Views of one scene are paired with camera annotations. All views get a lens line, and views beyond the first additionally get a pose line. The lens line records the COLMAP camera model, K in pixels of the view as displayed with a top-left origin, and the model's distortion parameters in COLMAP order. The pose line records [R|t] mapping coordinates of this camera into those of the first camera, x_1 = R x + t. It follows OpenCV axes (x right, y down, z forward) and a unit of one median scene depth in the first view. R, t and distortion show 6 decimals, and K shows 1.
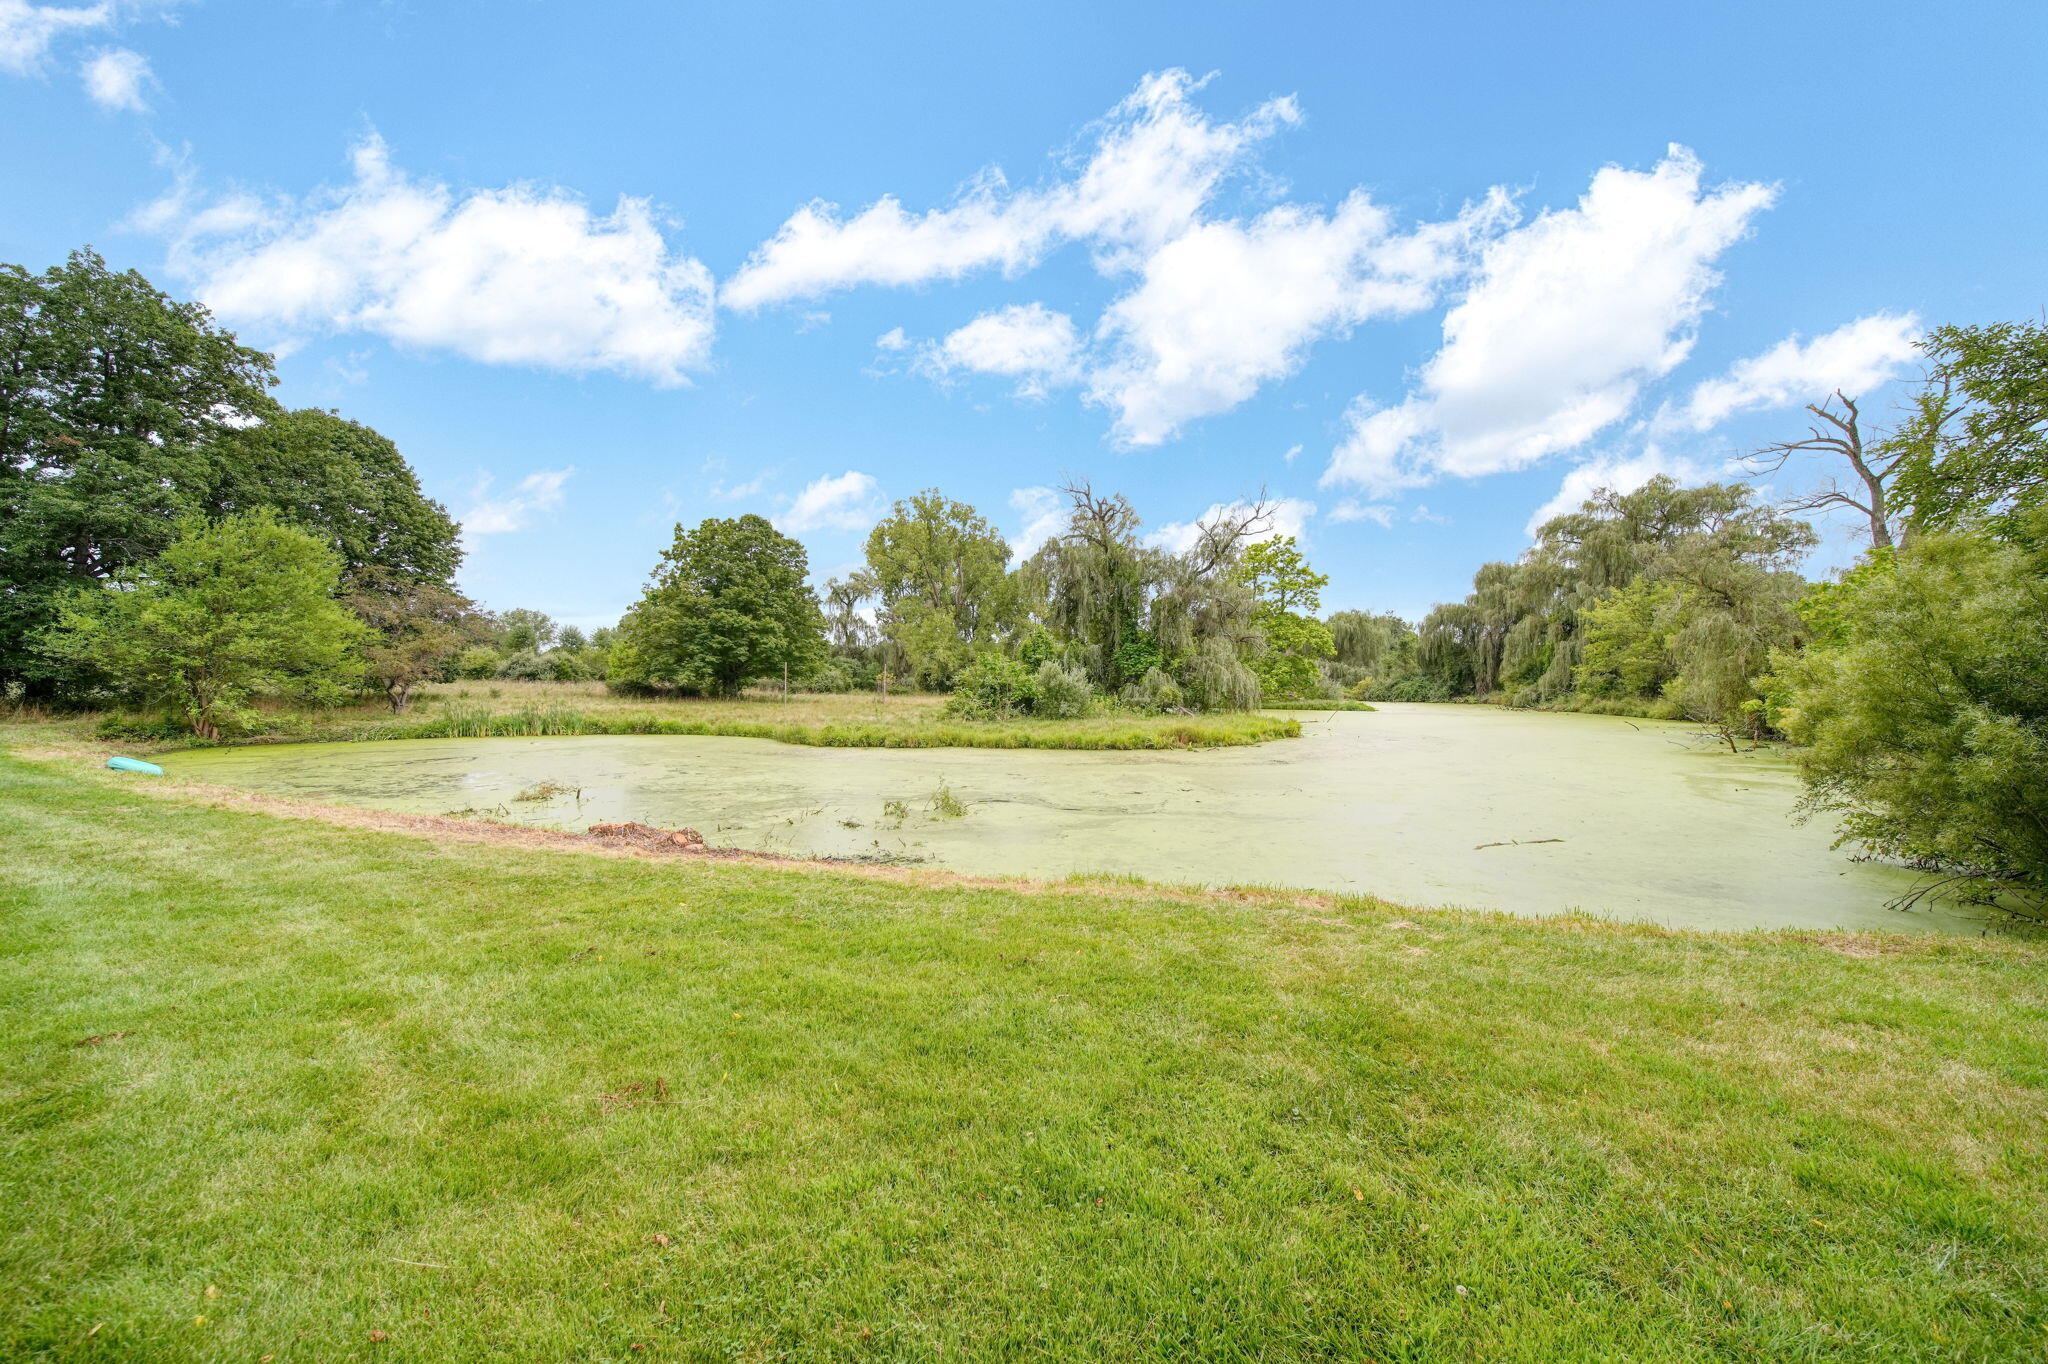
lens RADIAL K [[726.7, 0, 1038.7], [0, 726.7, 681.3], [0, 0, 1]] dist [-0.001708, -0.000042]
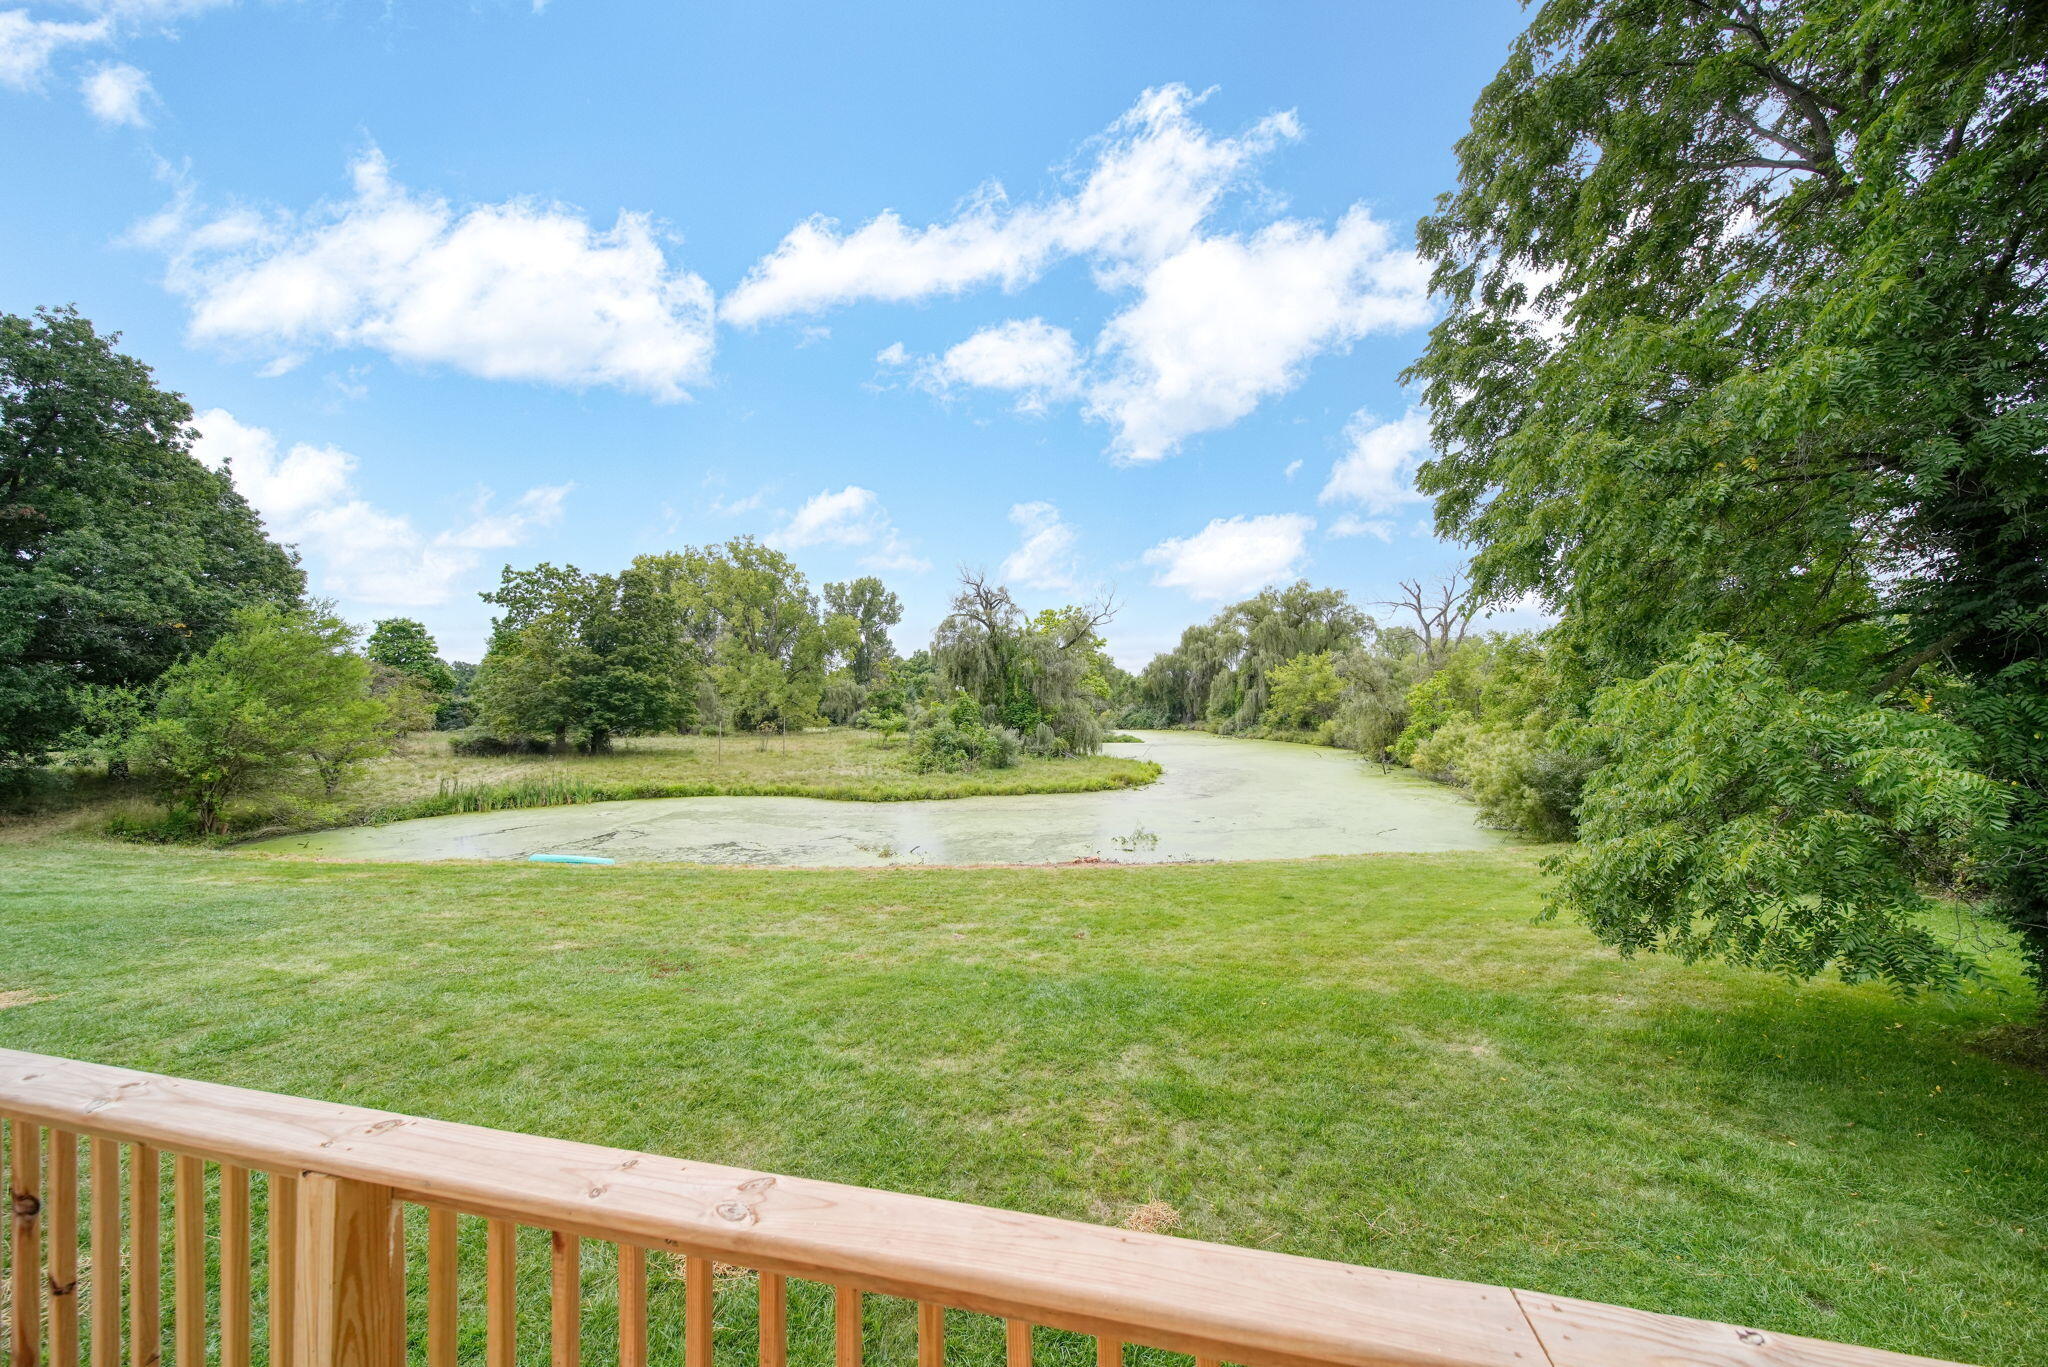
lens RADIAL K [[739.9, 0, 1024.0], [0, 739.9, 683.5], [0, 0, 1]] dist [0.002784, 0.000240]
pose [[0.911907, -0.000414, 0.410398, -0.336233], [0.005835, 0.999911, -0.011957, -0.058622], [-0.410356, 0.013298, 0.911828, -0.183581]]
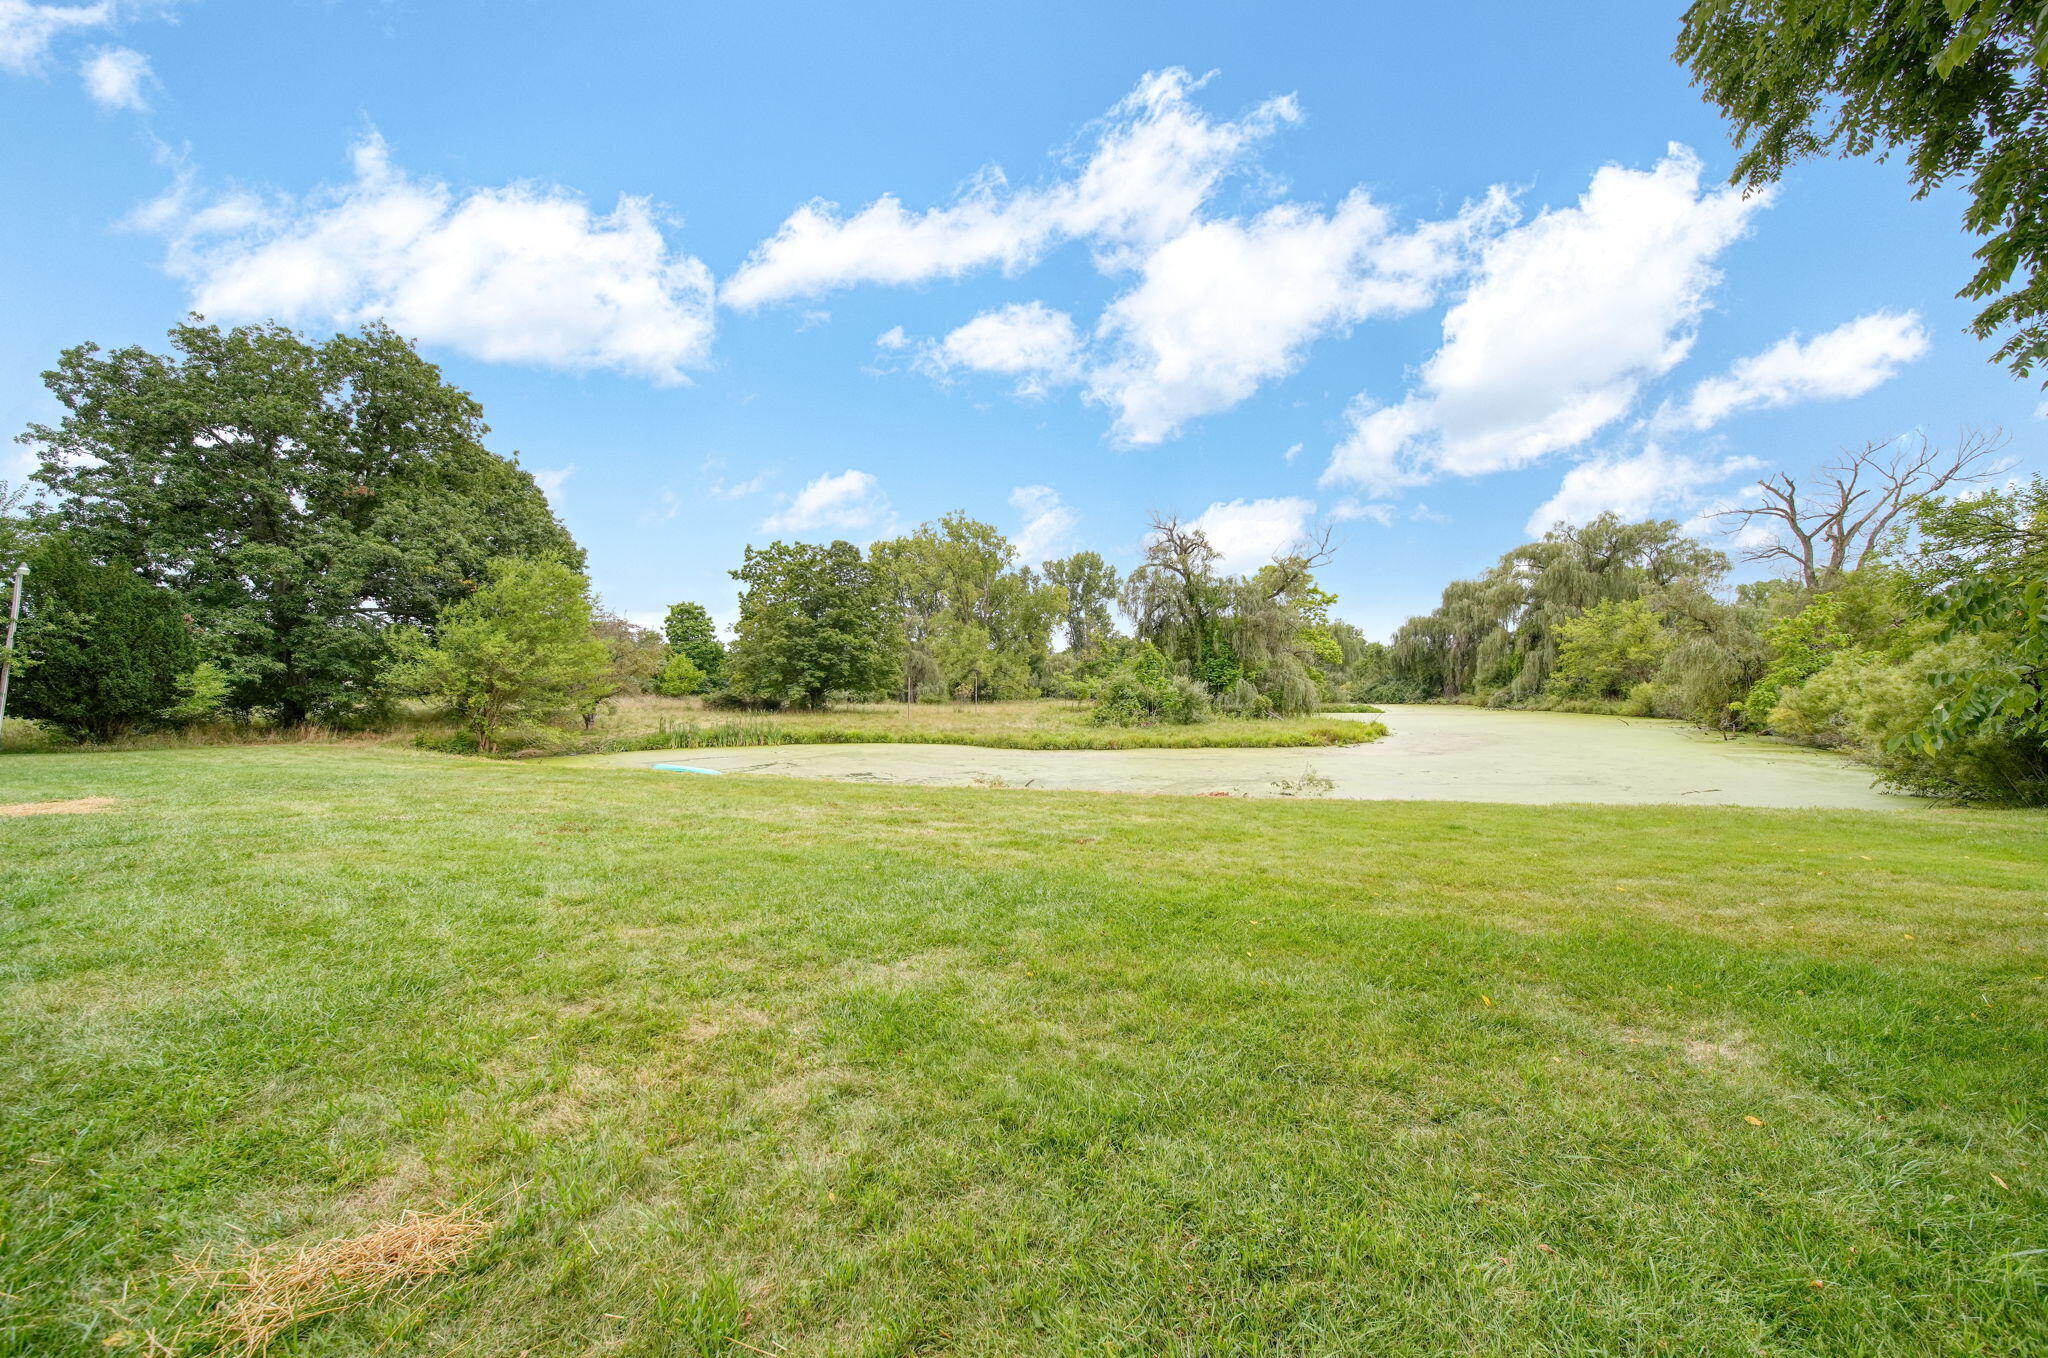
lens RADIAL K [[739.9, 0, 1024.0], [0, 739.9, 679.0], [0, 0, 1]] dist [0.002784, 0.000240]
pose [[0.995419, -0.010751, 0.095000, -0.242029], [0.011528, 0.999904, -0.007636, -0.011252], [-0.094909, 0.008696, 0.995448, -0.133601]]
